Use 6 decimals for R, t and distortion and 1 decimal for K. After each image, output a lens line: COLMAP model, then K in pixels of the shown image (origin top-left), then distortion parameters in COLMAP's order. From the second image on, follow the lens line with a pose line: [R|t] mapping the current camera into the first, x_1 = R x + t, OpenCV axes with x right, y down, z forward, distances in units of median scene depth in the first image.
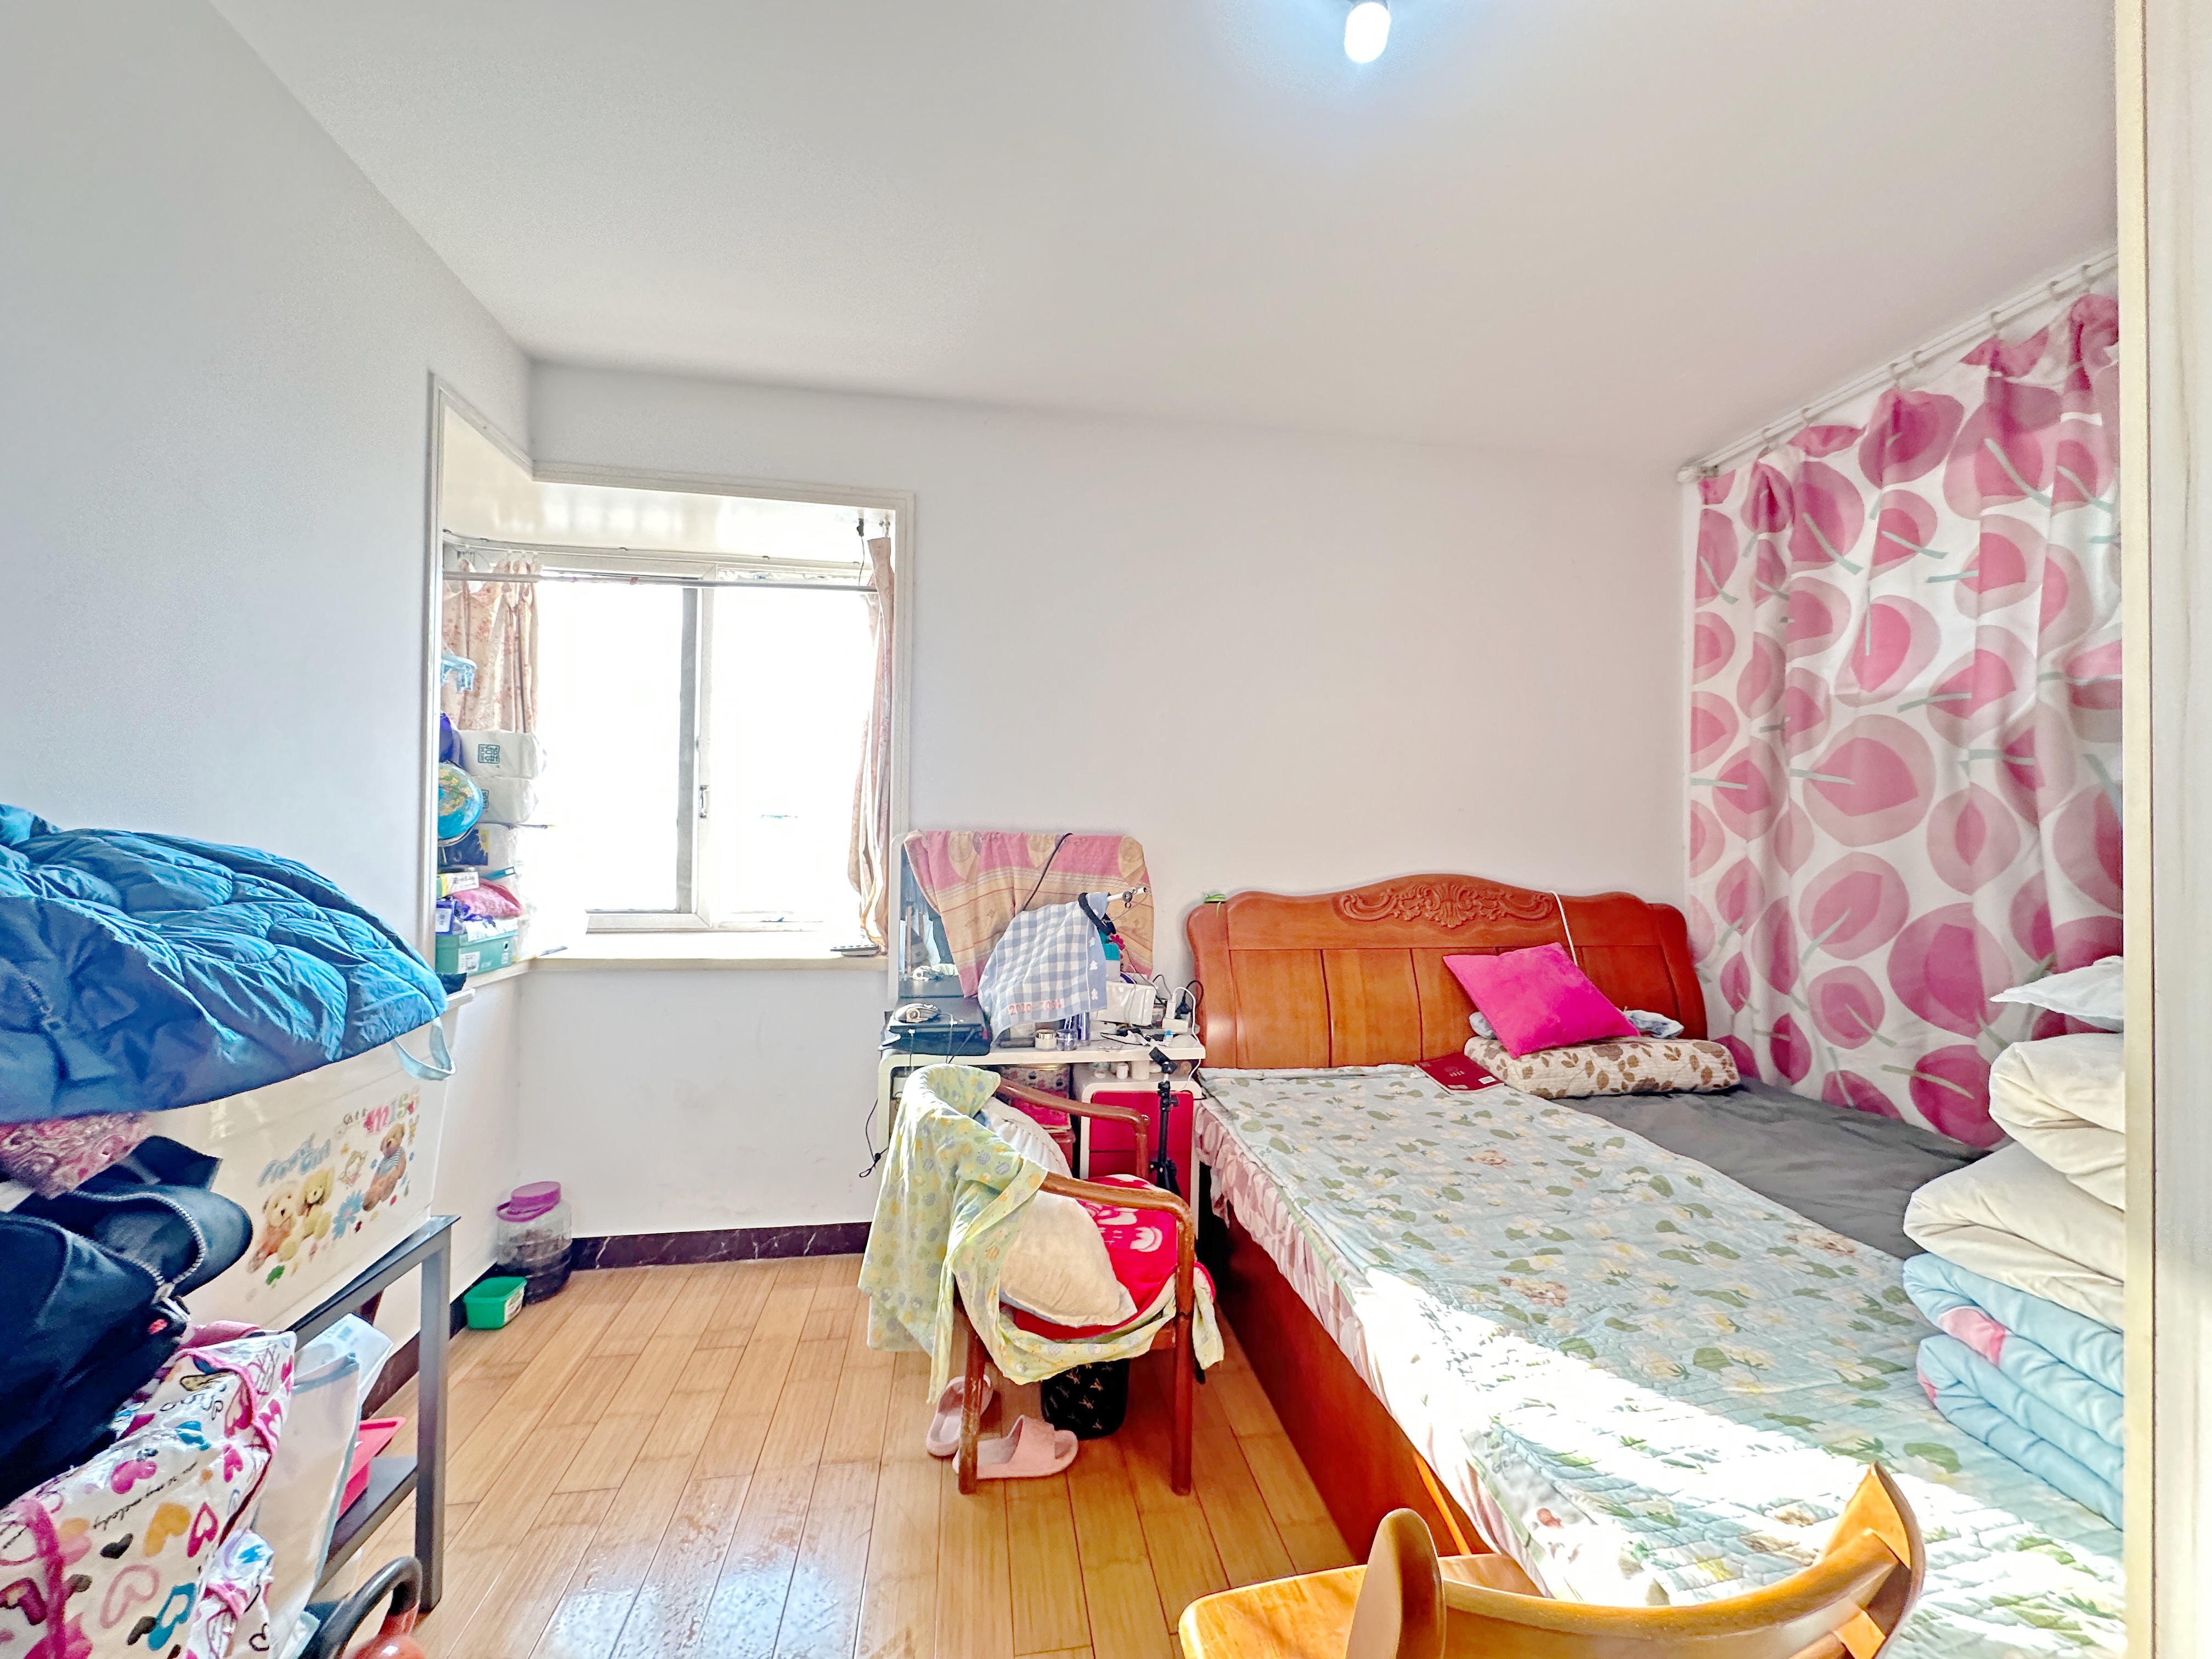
lens RADIAL K [[884.9, 0, 1106.0], [0, 884.9, 829.5], [0, 0, 1]] dist [-0.000197, -0.000009]
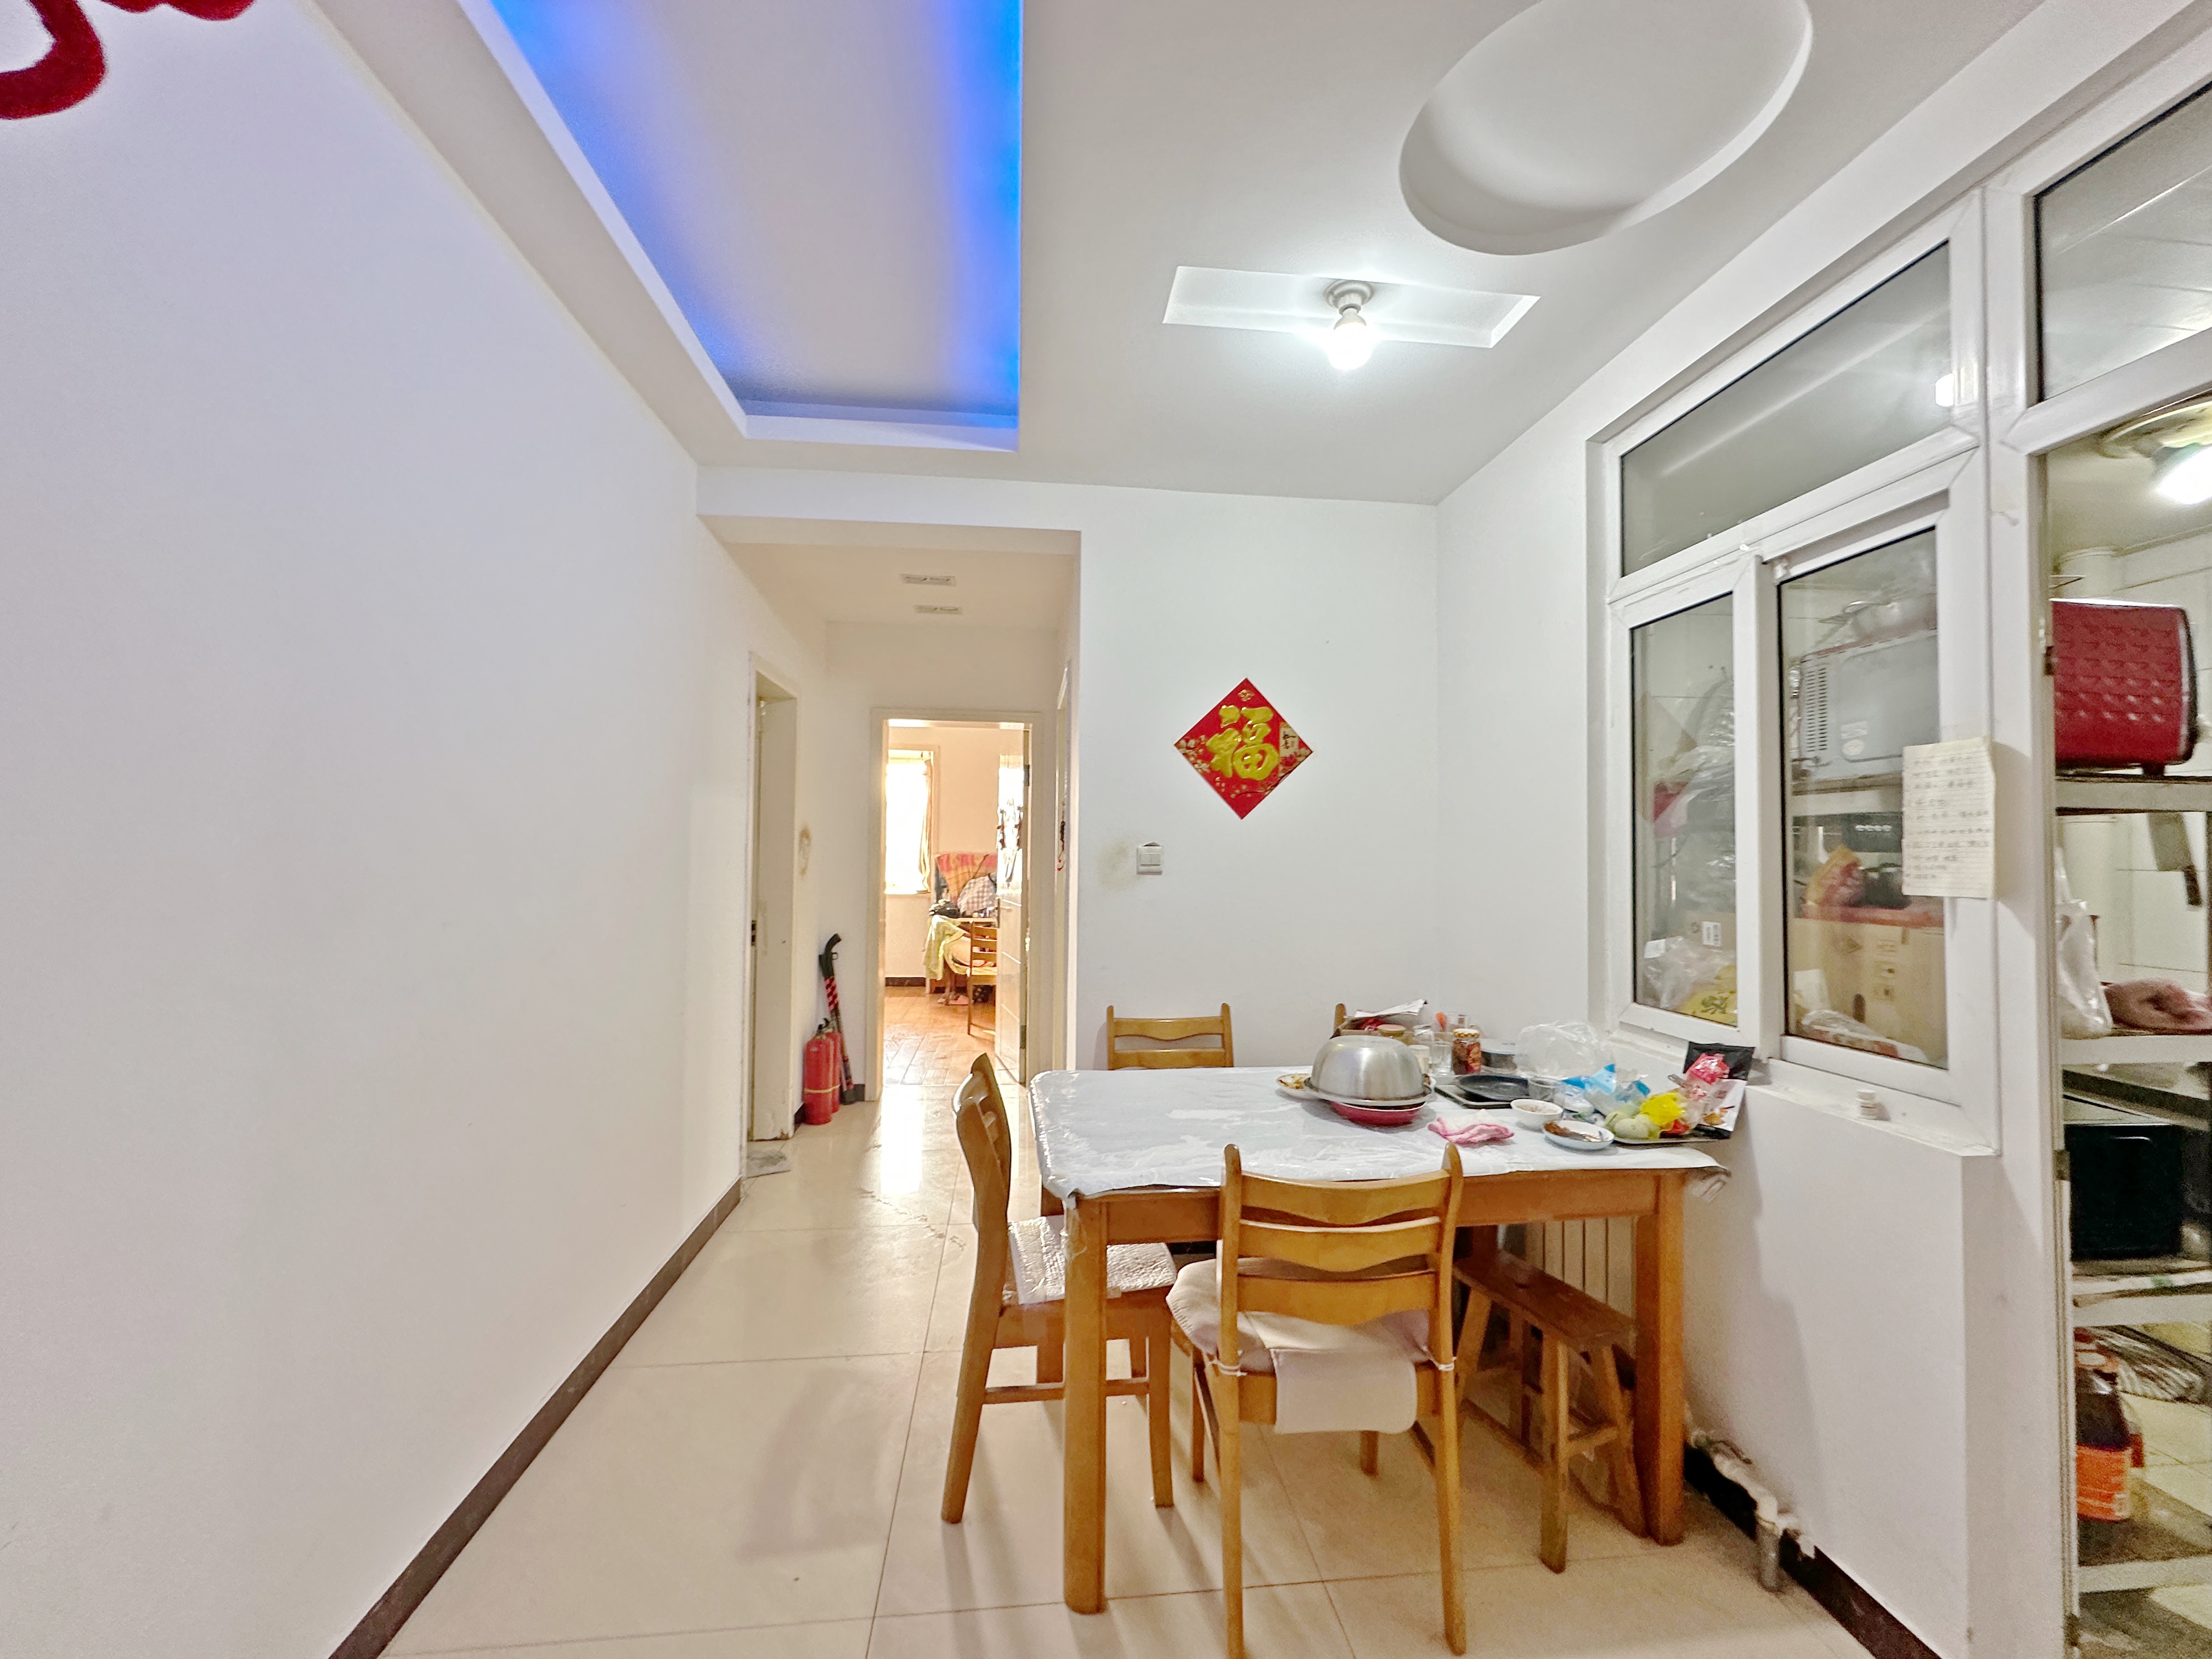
lens RADIAL K [[884.9, 0, 1106.0], [0, 884.9, 829.5], [0, 0, 1]] dist [-0.000197, -0.000009]
pose [[0.998078, -0.004883, -0.061777, 0.586769], [0.004027, 0.999894, -0.013976, -0.040175], [0.061838, 0.013701, 0.997992, -2.163456]]
